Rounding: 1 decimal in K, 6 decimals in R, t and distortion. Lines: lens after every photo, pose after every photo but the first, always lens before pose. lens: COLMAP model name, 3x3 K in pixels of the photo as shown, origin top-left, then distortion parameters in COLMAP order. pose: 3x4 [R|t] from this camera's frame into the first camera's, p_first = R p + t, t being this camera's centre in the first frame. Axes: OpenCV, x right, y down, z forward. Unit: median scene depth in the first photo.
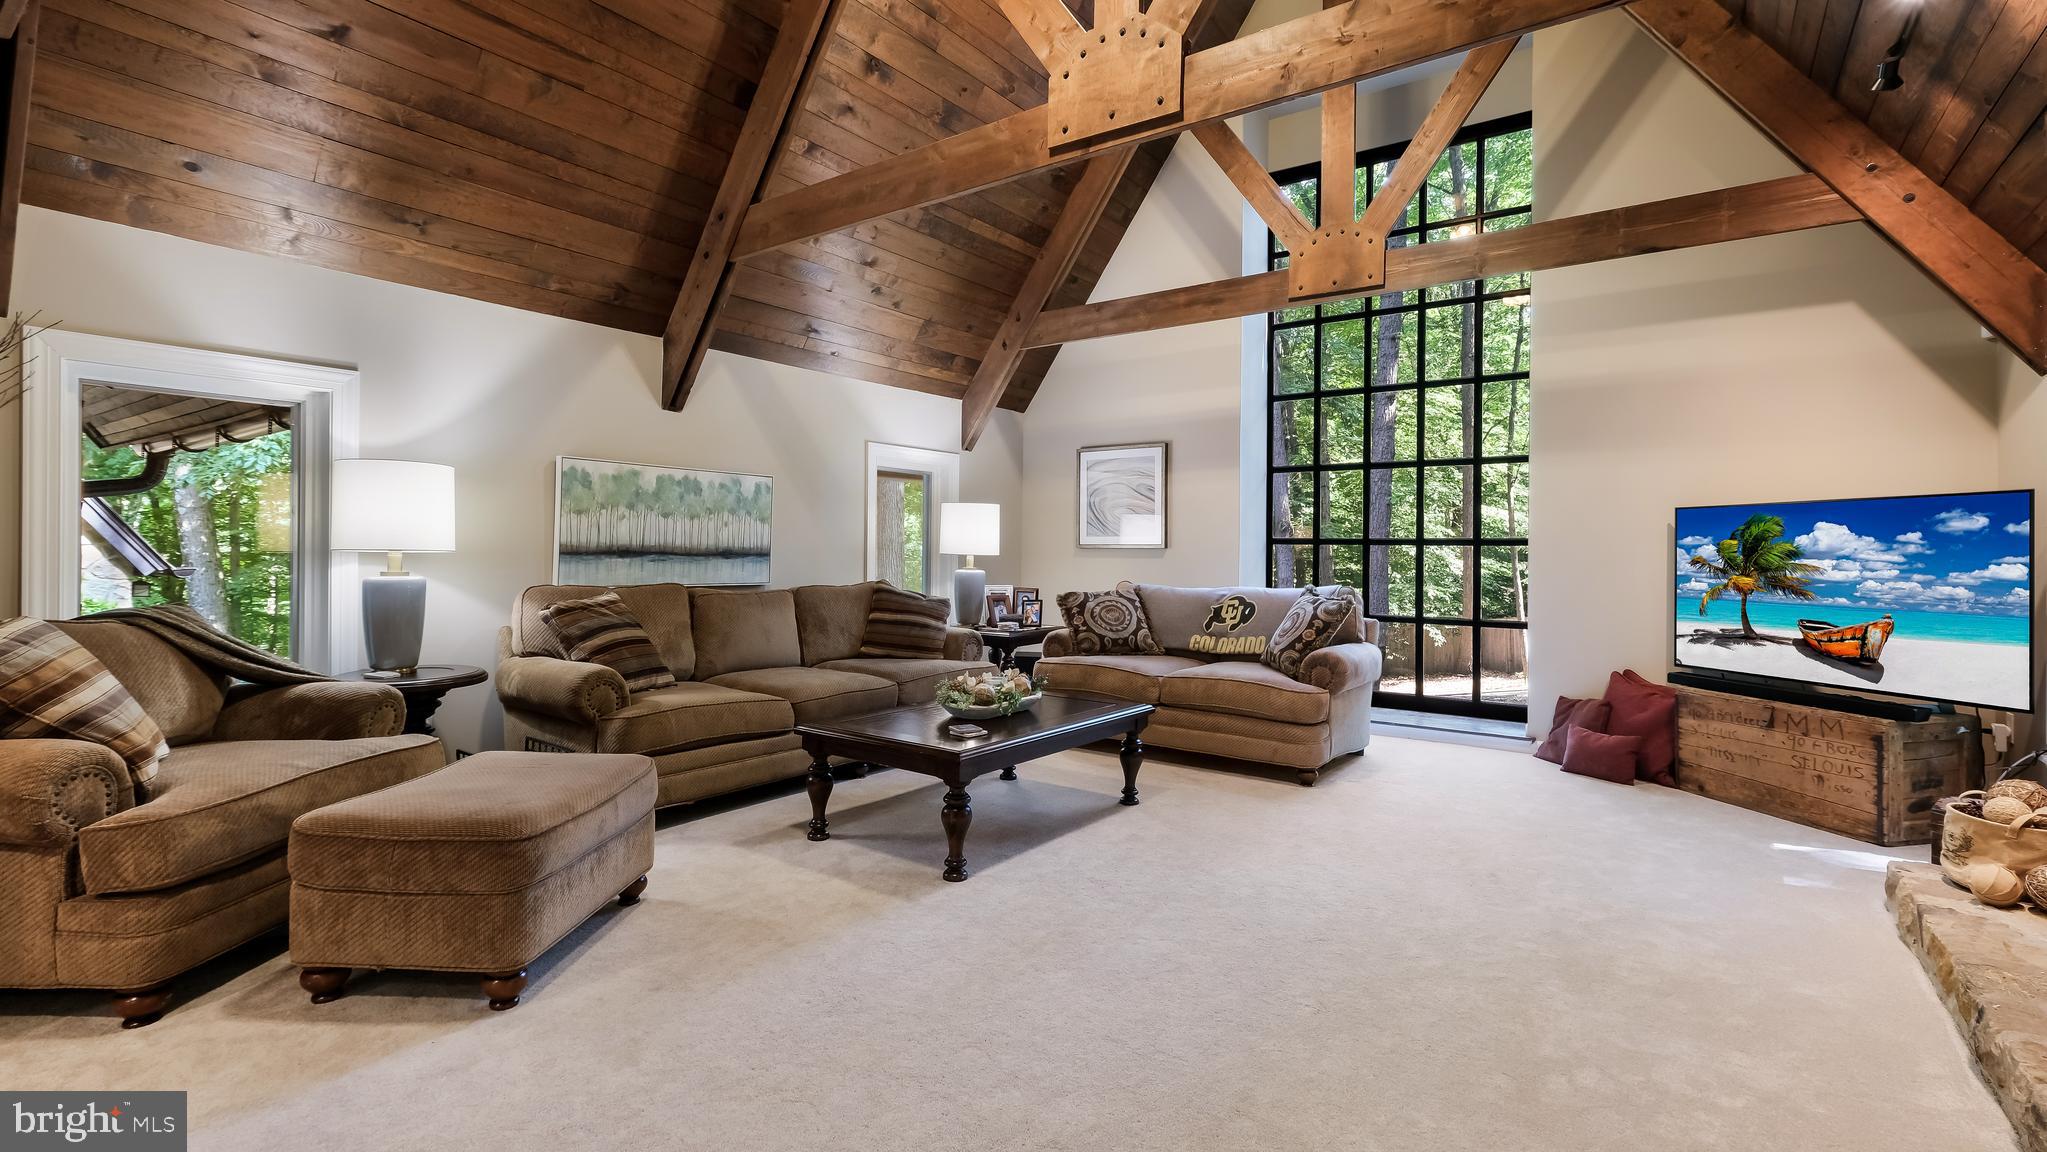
lens RADIAL K [[928.9, 0, 1059.2], [0, 928.9, 551.3], [0, 0, 1]] dist [0.004158, 0.000238]
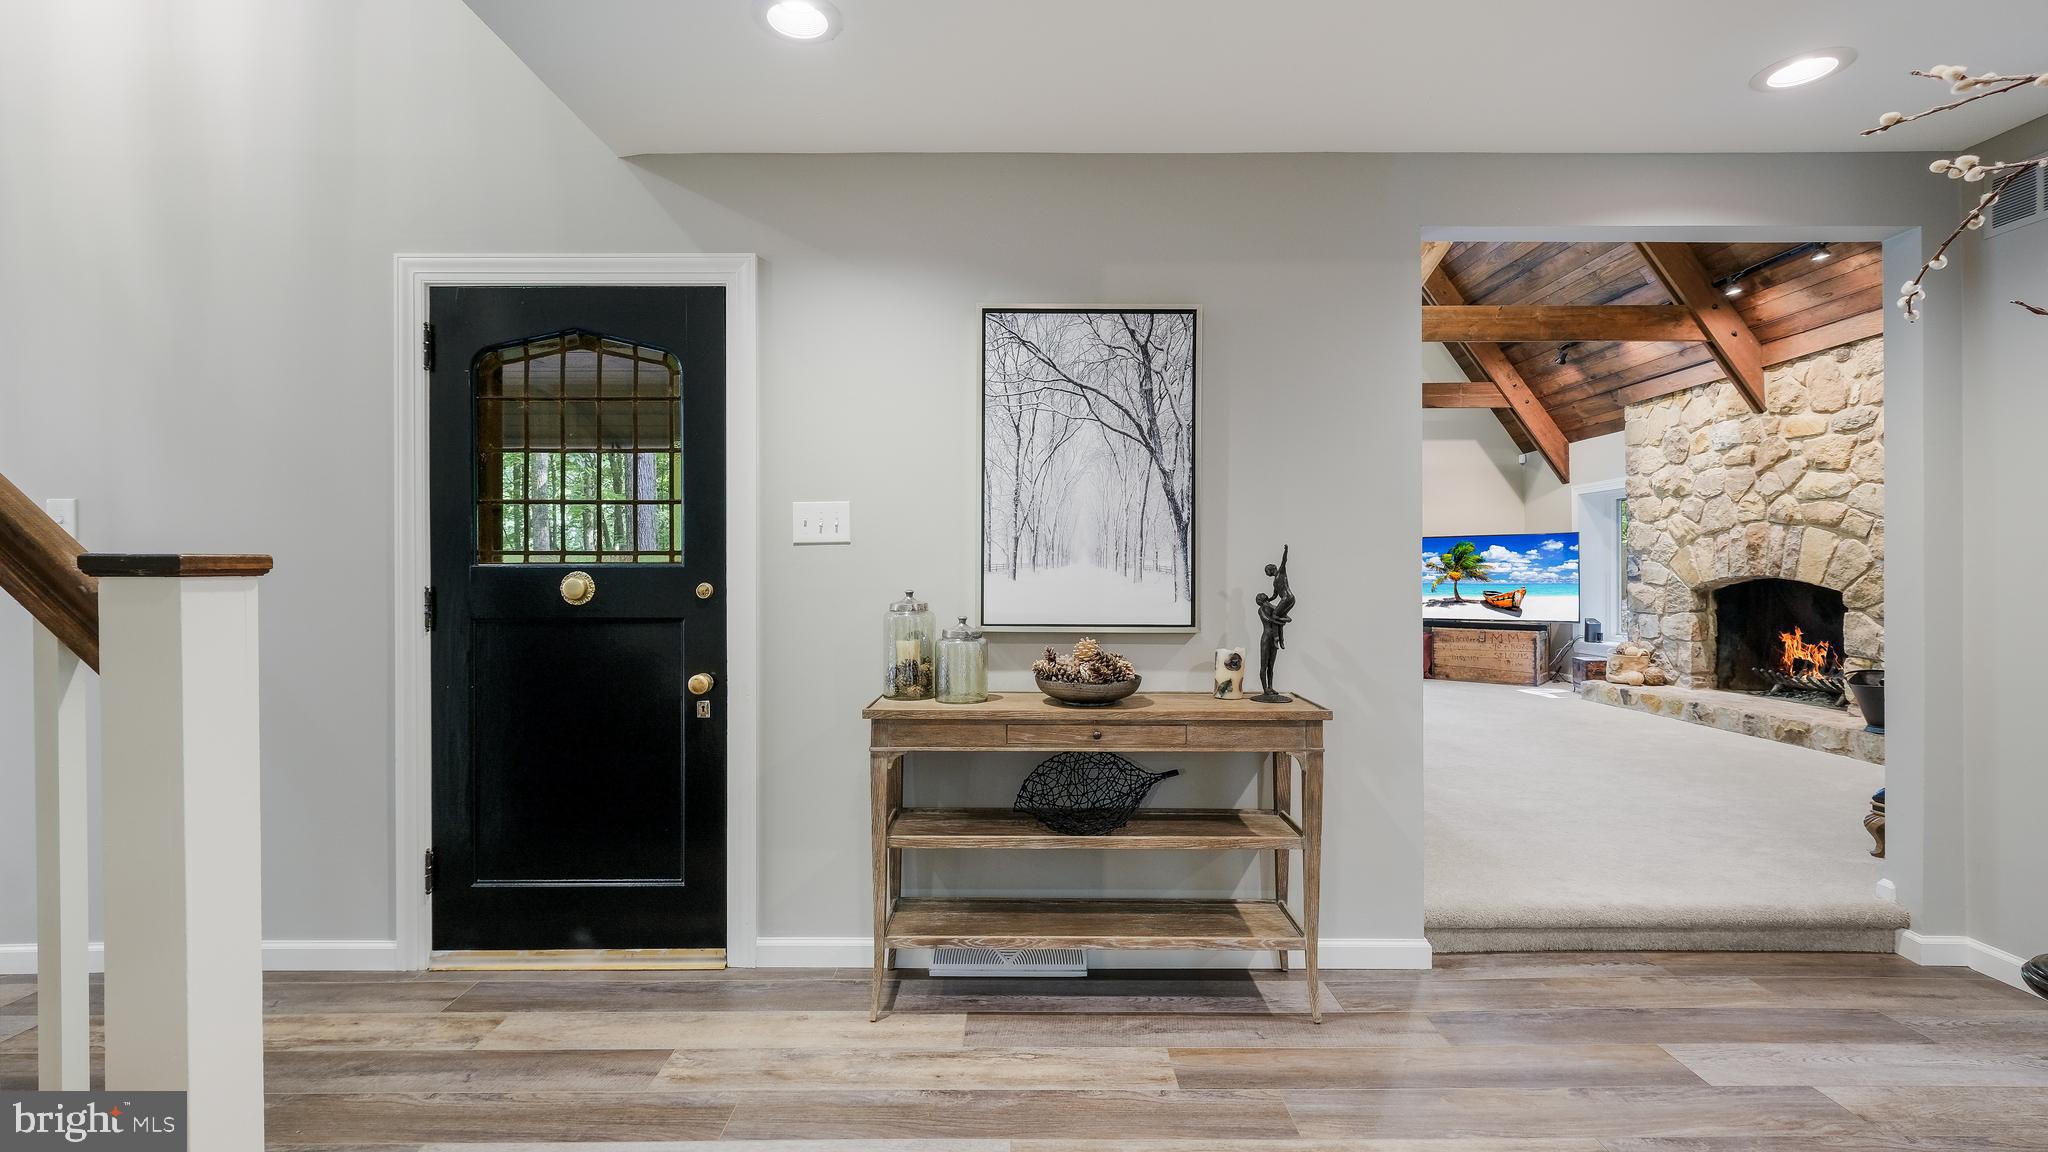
lens RADIAL K [[902.8, 0, 1021.4], [0, 902.8, 579.2], [0, 0, 1]] dist [0.001141, 0.000611]
pose [[0.804657, -0.017846, 0.593471, -1.238195], [0.016643, 0.999833, 0.007500, 0.012701], [-0.593506, 0.003842, 0.804820, -0.033182]]
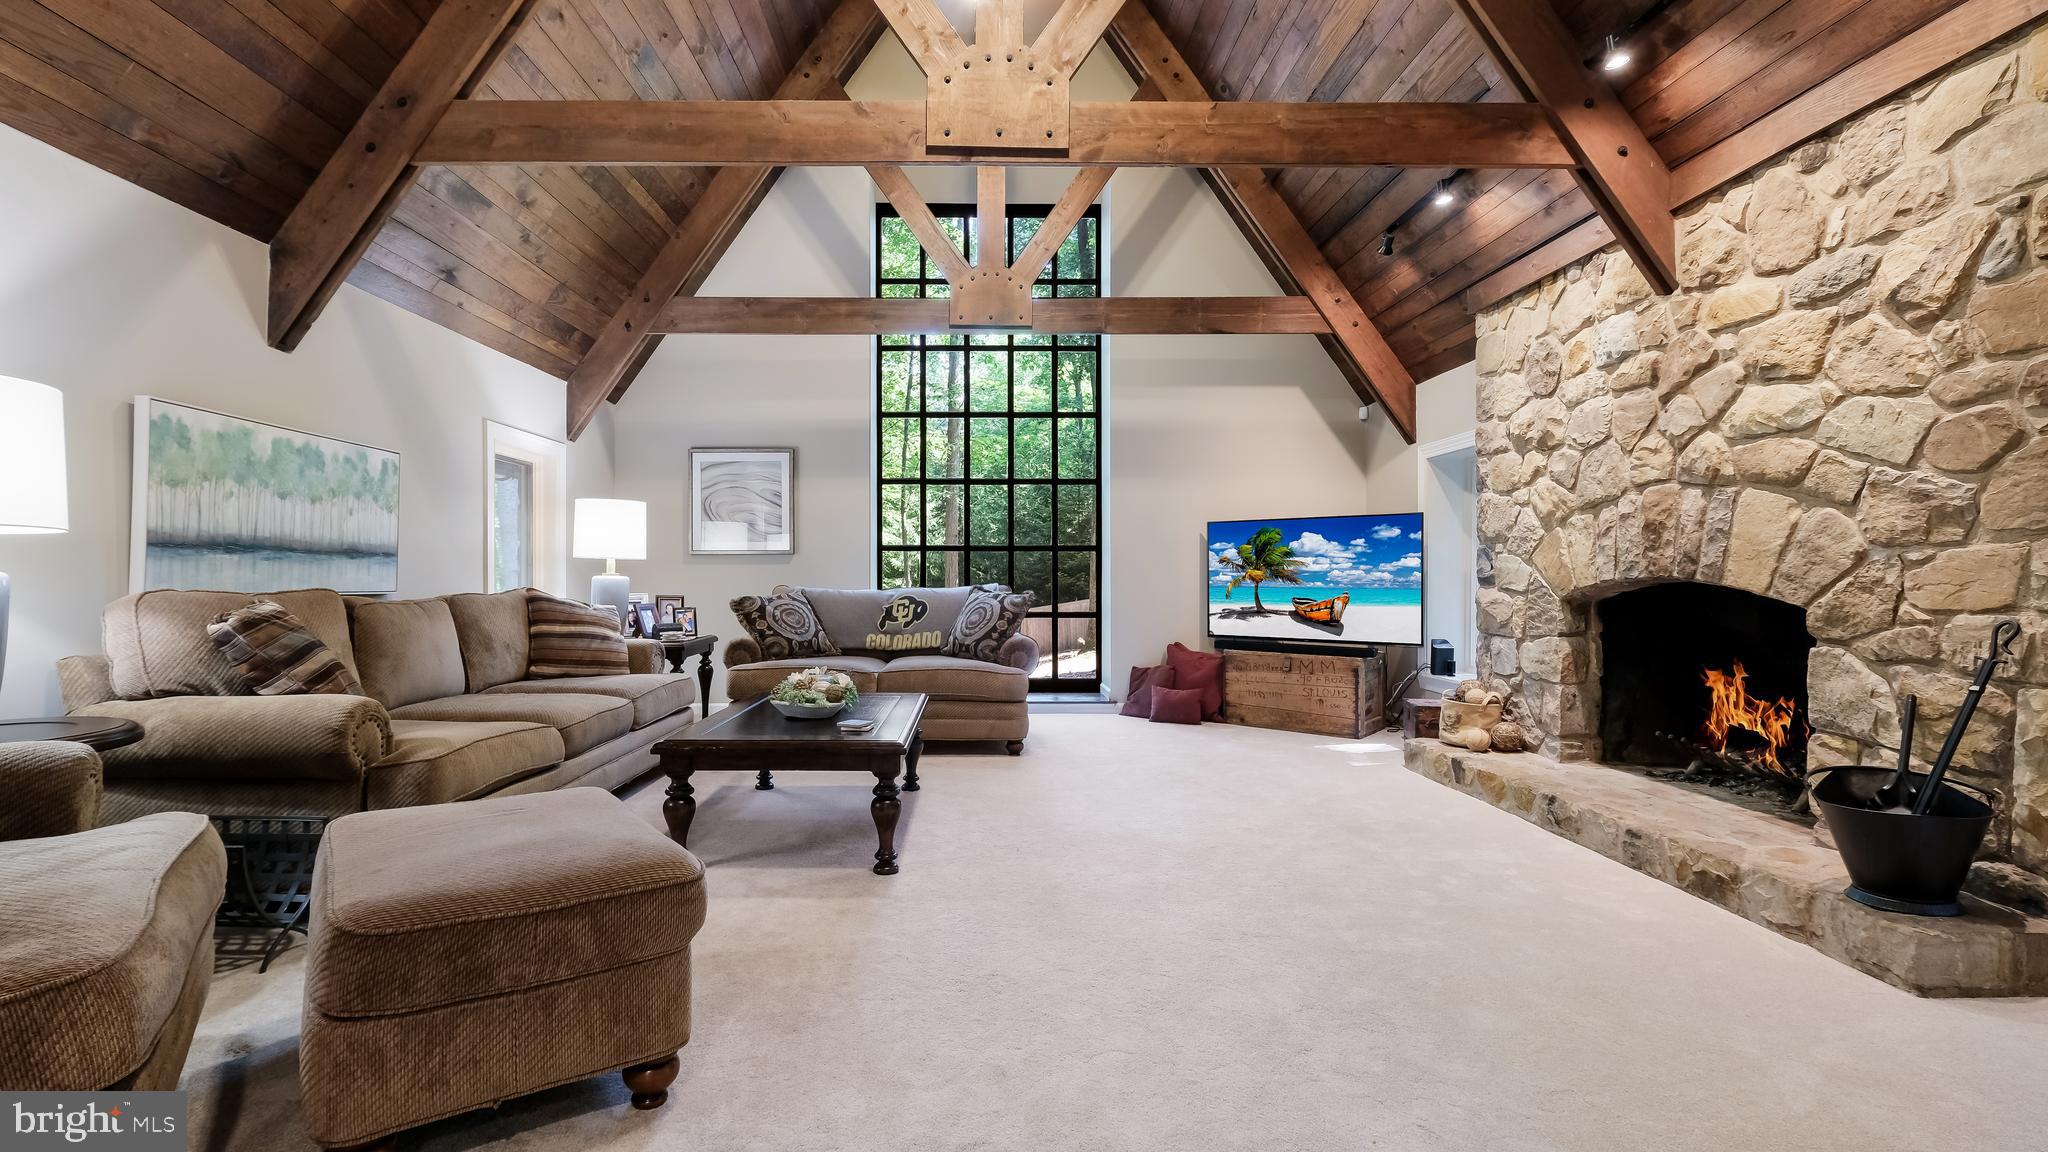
lens RADIAL K [[910.9, 0, 988.4], [0, 910.9, 583.4], [0, 0, 1]] dist [0.007373, 0.000218]
pose [[0.803939, -0.014351, 0.594538, -0.438625], [0.009174, 0.999889, 0.011730, 0.027529], [-0.594641, -0.003976, 0.803982, 0.120638]]
